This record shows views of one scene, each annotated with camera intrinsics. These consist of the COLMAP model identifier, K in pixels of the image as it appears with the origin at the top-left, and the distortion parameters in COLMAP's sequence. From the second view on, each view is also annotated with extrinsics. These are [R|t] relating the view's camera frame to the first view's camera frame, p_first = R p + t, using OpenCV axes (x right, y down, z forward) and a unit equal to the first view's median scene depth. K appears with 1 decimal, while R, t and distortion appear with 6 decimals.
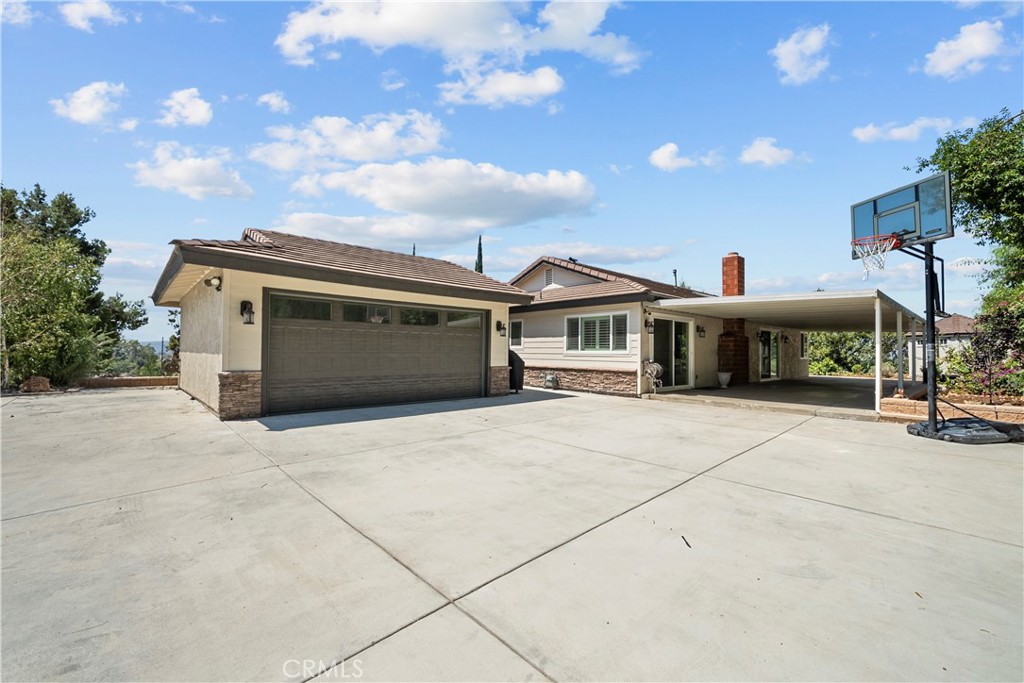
lens RADIAL K [[427.3, 0, 511.6], [0, 427.3, 342.9], [0, 0, 1]] dist [0.000091, -0.000003]
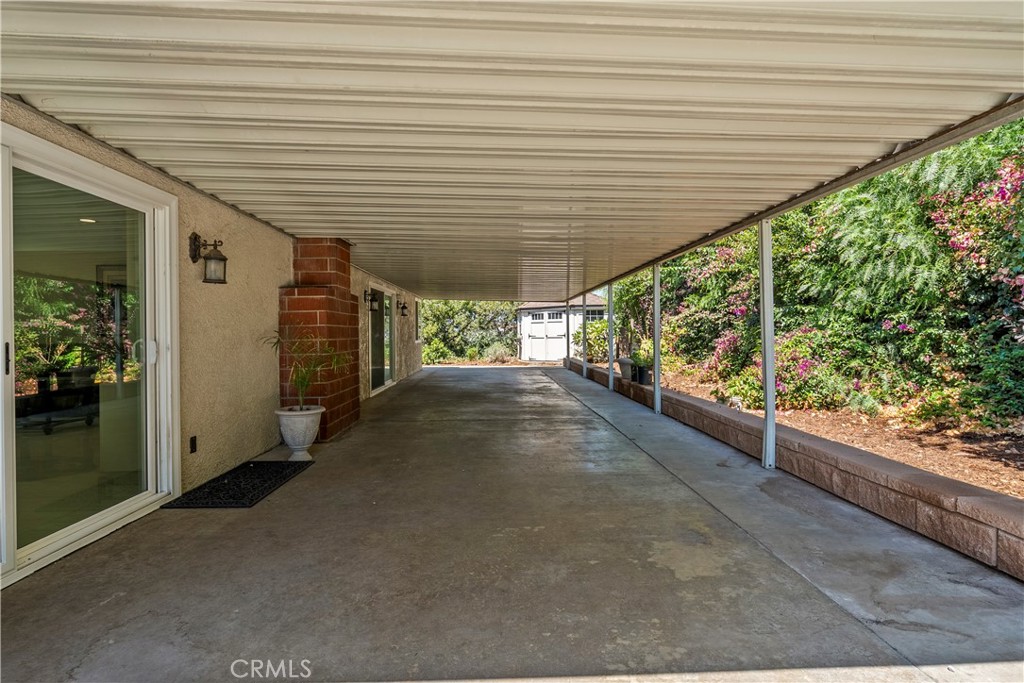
lens RADIAL K [[499.2, 0, 514.2], [0, 499.2, 338.1], [0, 0, 1]] dist [0.000031, -0.000005]
pose [[0.633508, -0.023086, 0.773392, 0.235749], [-0.005769, 0.999386, 0.034558, 0.005658], [-0.773715, -0.026354, 0.632986, 0.483504]]
